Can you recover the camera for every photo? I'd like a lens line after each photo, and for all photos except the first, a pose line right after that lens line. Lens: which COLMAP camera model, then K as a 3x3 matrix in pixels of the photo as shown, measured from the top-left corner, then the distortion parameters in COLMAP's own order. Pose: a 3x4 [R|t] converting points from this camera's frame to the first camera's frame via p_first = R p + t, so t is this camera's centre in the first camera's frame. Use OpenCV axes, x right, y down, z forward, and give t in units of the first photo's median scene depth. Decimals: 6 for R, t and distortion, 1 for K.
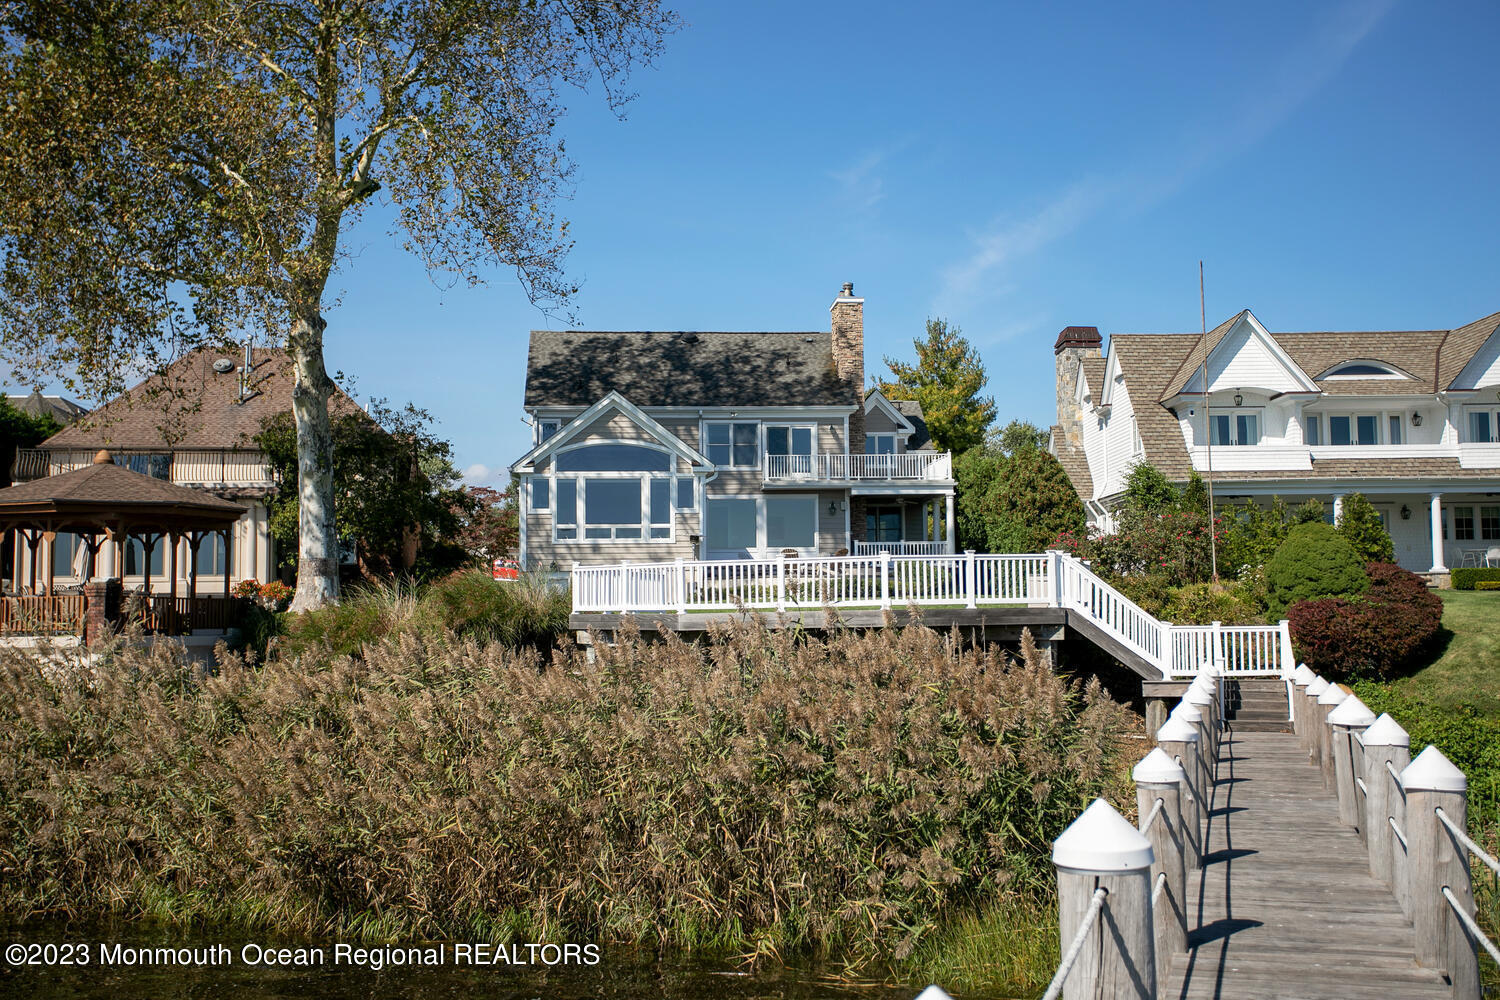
lens RADIAL K [[749.9, 0, 750.0], [0, 749.9, 500.0], [0, 0, 1]] dist [-0.079792, 0.037232]
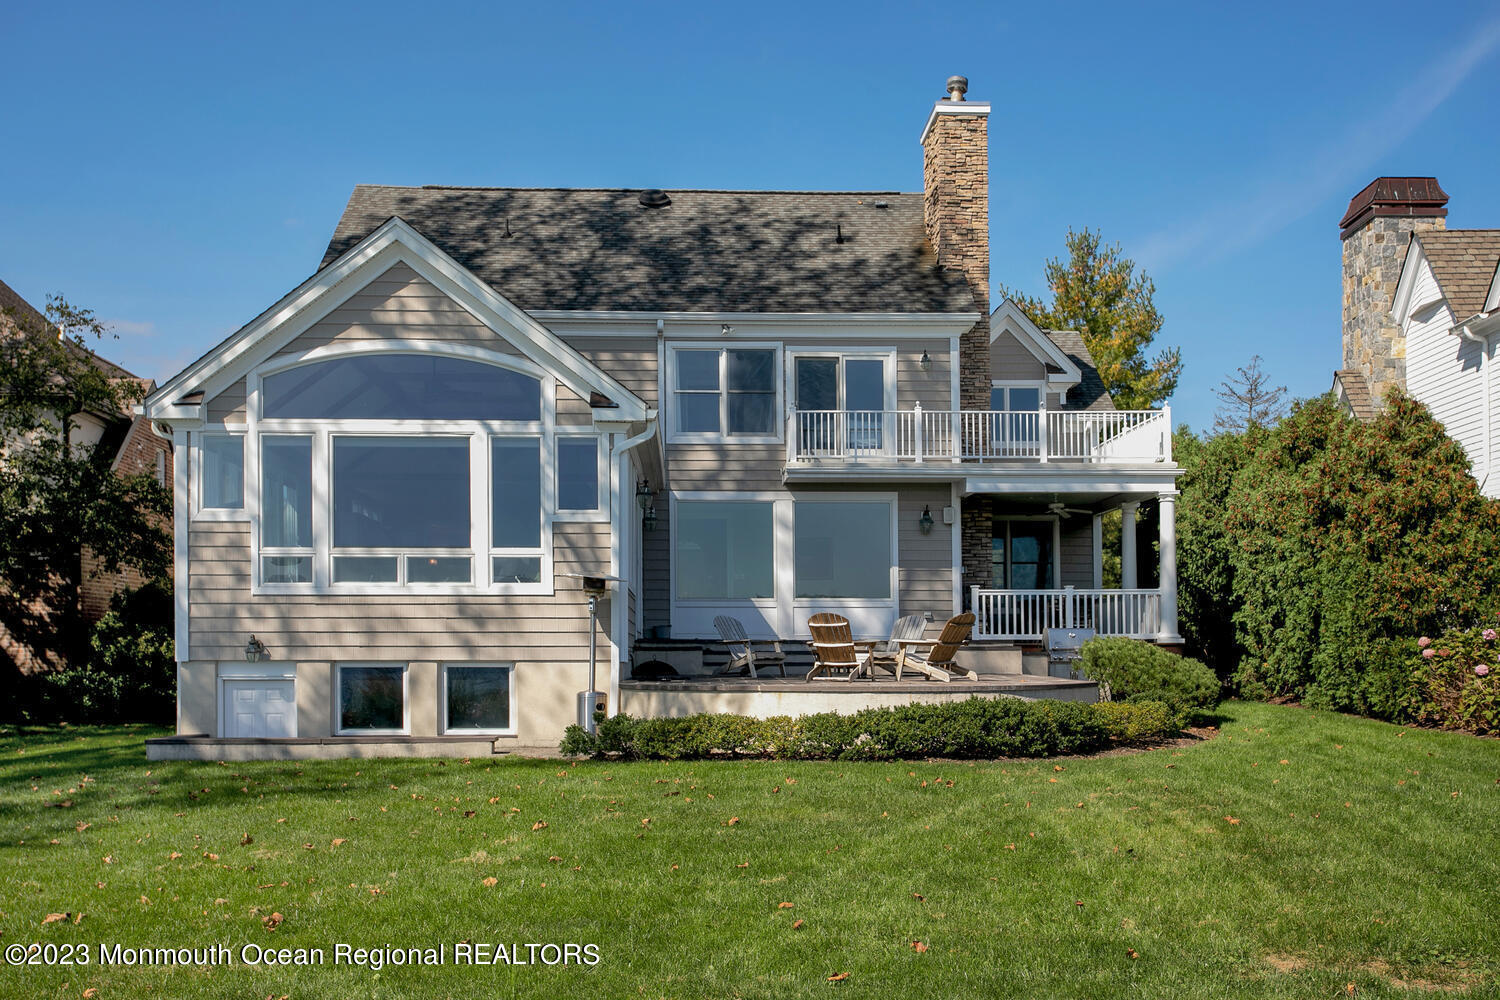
lens RADIAL K [[754.5, 0, 784.1], [0, 754.5, 481.7], [0, 0, 1]] dist [-0.002995, 0.008958]
pose [[0.998512, 0.001195, -0.054523, 0.042823], [-0.004559, 0.998089, -0.061620, 0.017363], [0.054345, 0.061777, 0.996609, 0.500396]]
